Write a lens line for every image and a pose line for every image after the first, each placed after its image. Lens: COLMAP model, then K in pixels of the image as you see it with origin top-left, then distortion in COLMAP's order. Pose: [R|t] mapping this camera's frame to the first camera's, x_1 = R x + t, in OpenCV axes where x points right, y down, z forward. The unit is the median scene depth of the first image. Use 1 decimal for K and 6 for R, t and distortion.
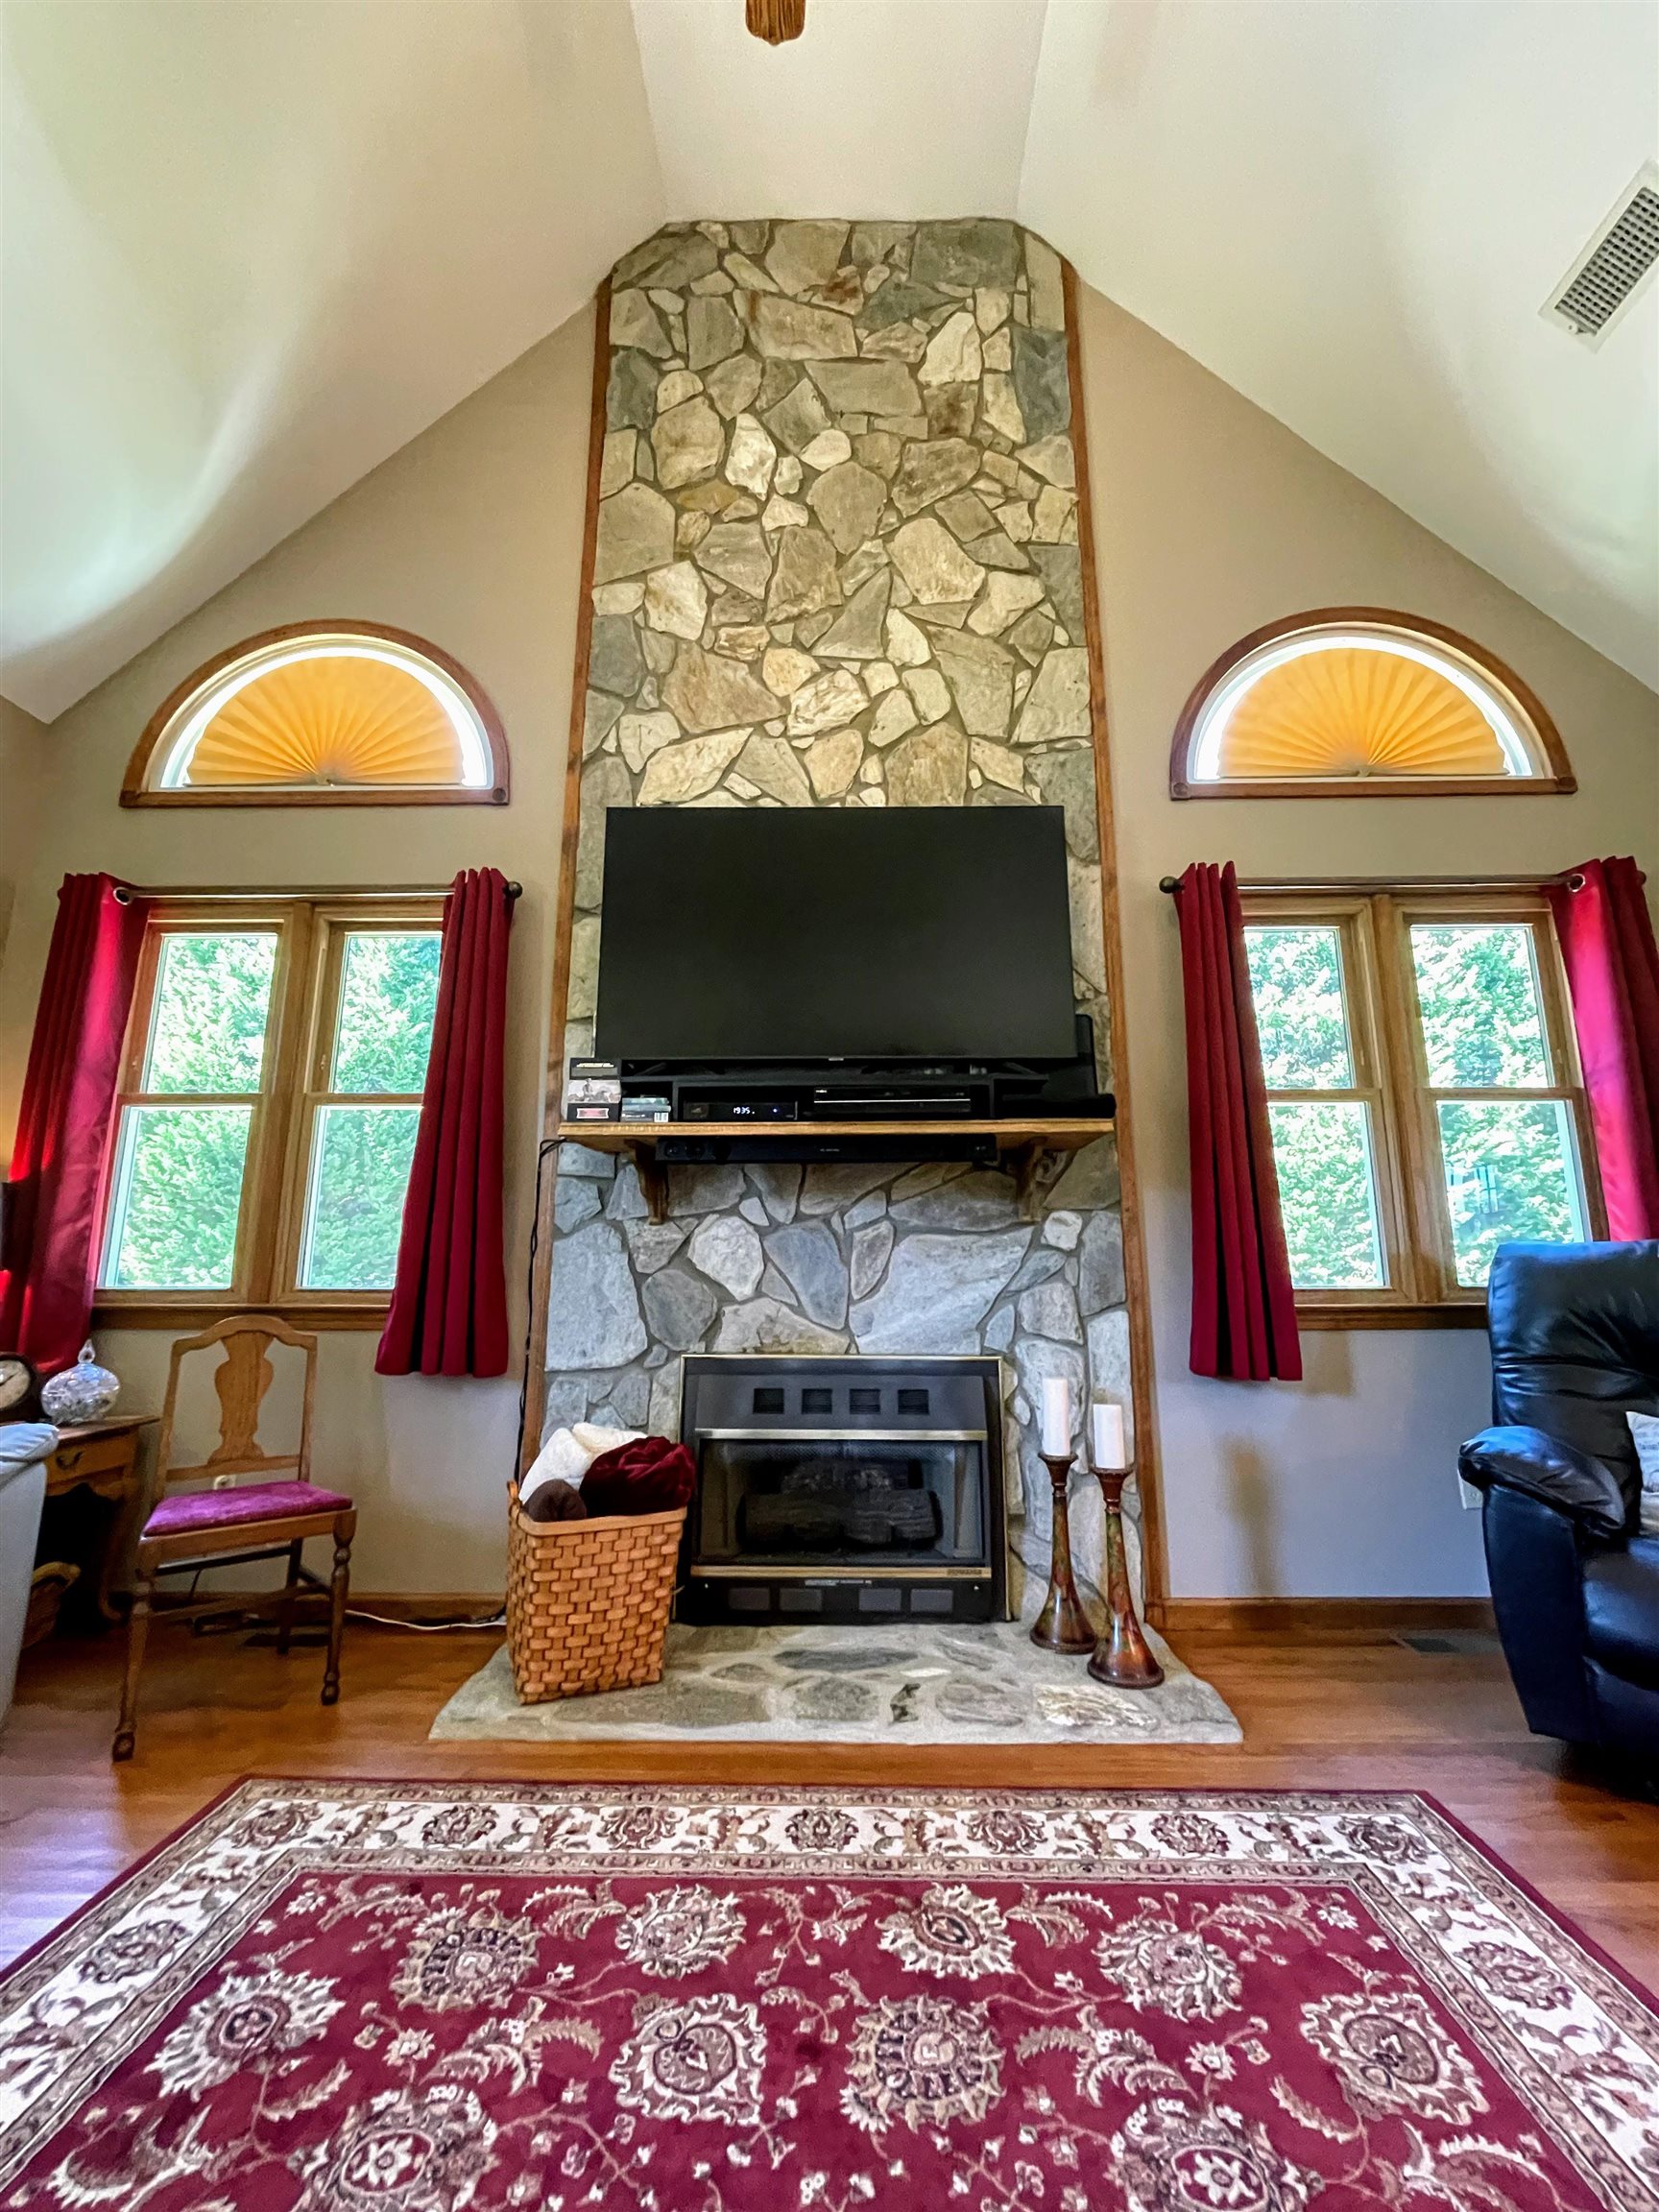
lens RADIAL K [[893.3, 0, 829.8], [0, 893.3, 1107.7], [0, 0, 1]] dist [-0.003878, 0.000027]
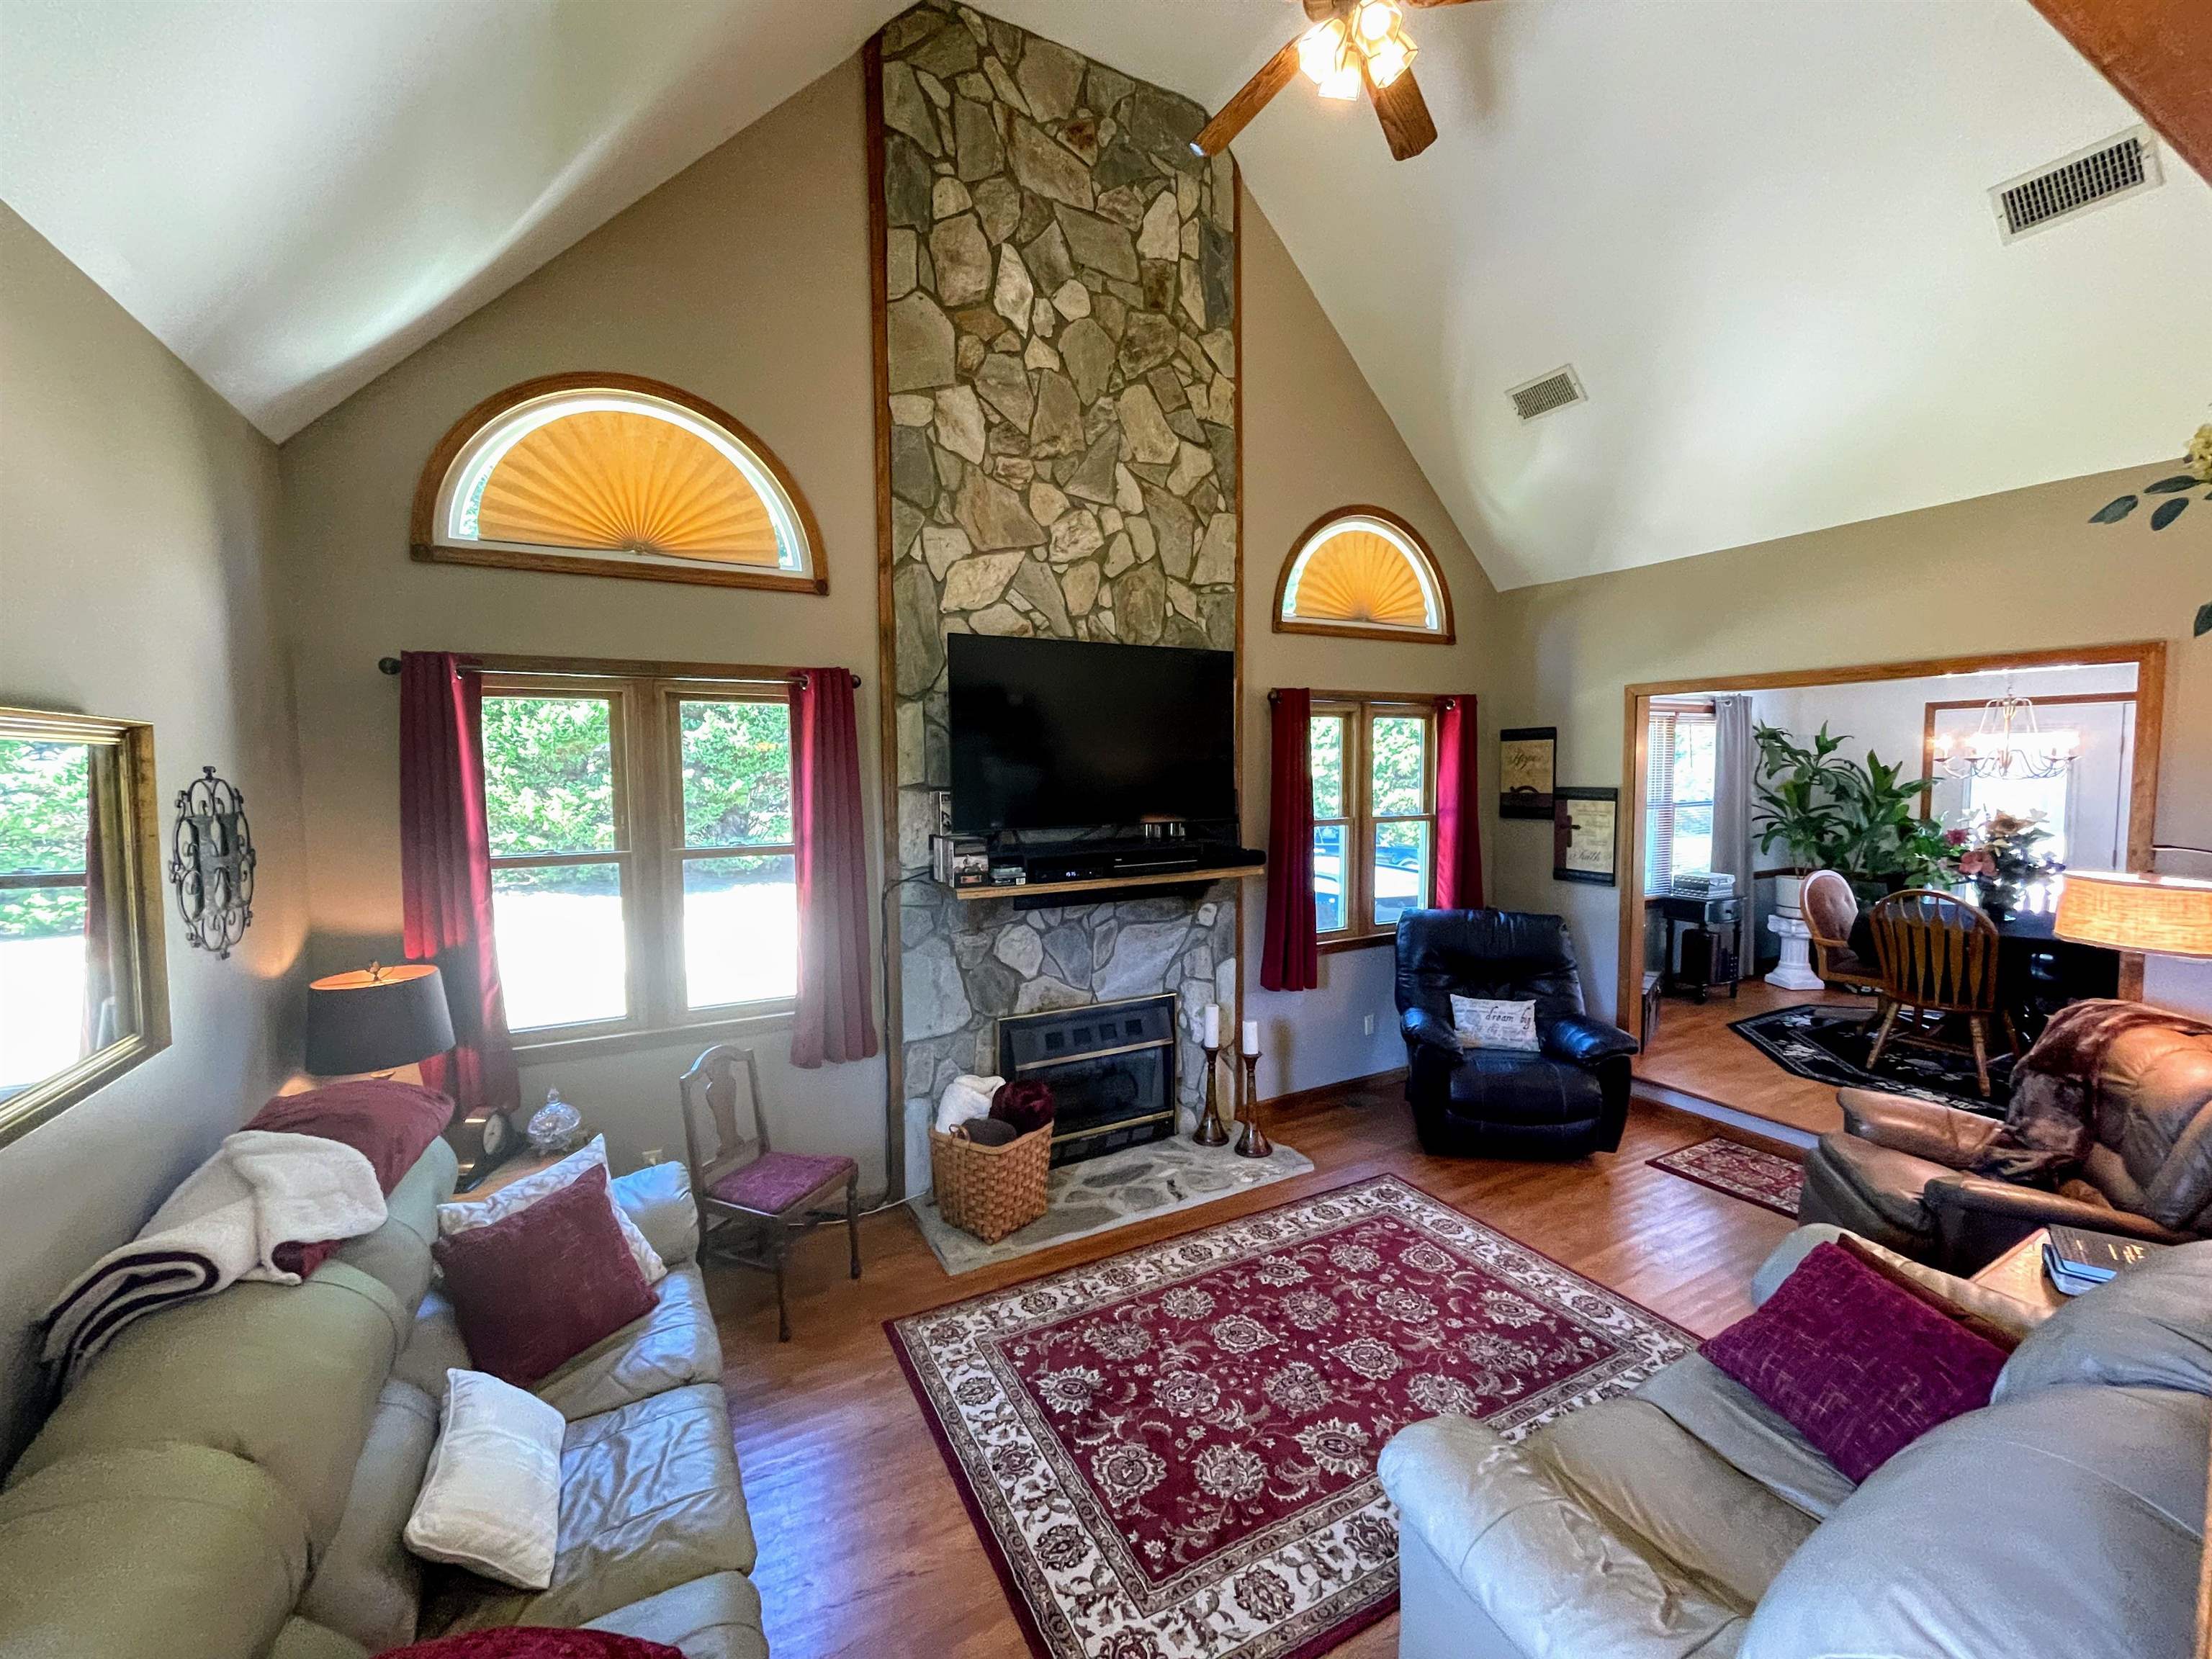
lens RADIAL K [[893.3, 0, 1105.0], [0, 893.3, 825.5], [0, 0, 1]] dist [-0.003878, 0.000027]
pose [[0.873010, -0.039589, 0.486093, -0.710269], [-0.081992, 0.970599, 0.226306, -0.386897], [-0.480760, -0.237423, 0.844097, -0.272275]]
